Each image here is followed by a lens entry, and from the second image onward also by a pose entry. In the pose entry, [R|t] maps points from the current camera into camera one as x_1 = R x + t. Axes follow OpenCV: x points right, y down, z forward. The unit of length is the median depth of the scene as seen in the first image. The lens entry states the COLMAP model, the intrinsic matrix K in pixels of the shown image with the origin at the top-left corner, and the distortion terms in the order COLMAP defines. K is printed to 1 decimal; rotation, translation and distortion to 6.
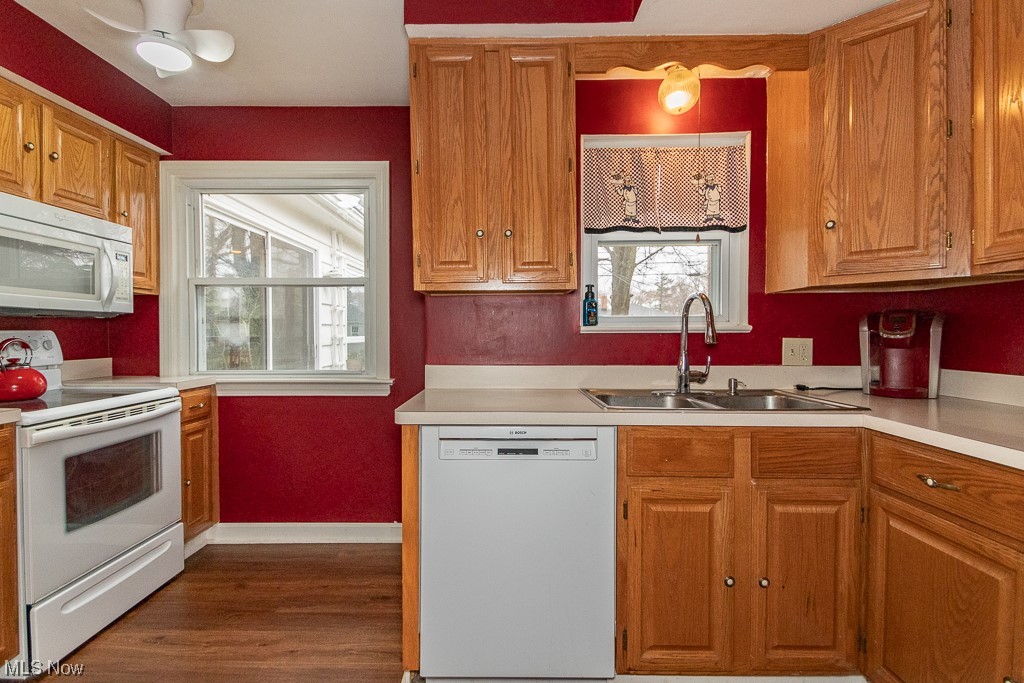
lens RADIAL K [[485.0, 0, 504.8], [0, 485.0, 341.4], [0, 0, 1]] dist [0.035524, -0.025191]
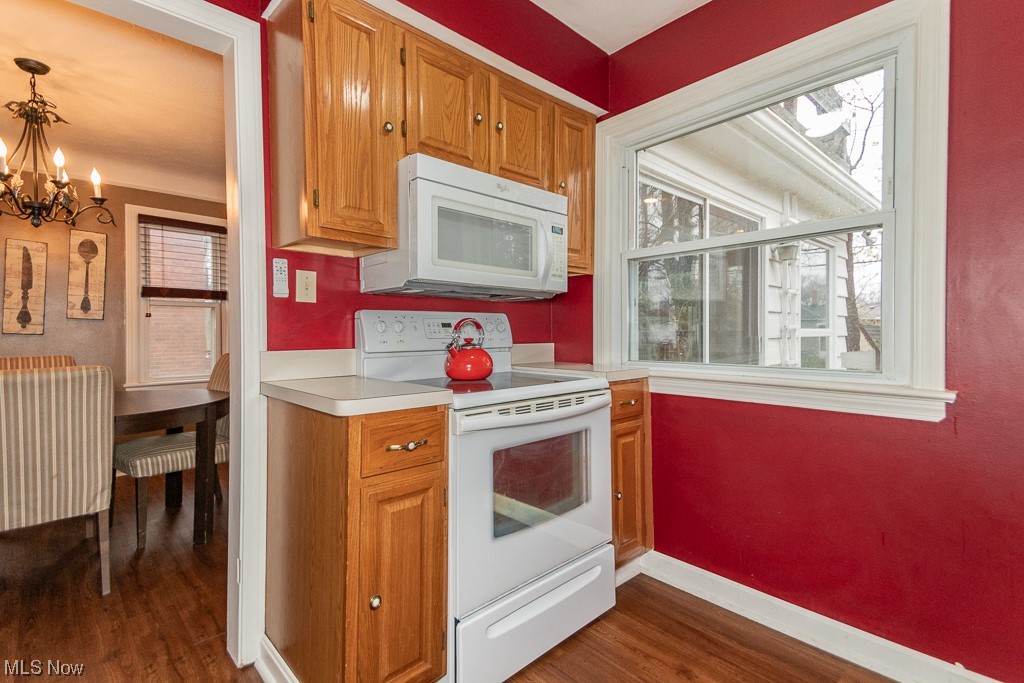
lens RADIAL K [[478.8, 0, 508.8], [0, 478.8, 332.8], [0, 0, 1]] dist [0.066874, -0.000254]
pose [[0.687883, -0.002922, -0.725816, -0.190788], [-0.009956, 0.999860, -0.013462, 0.029784], [0.725753, 0.016487, 0.687758, 0.315918]]
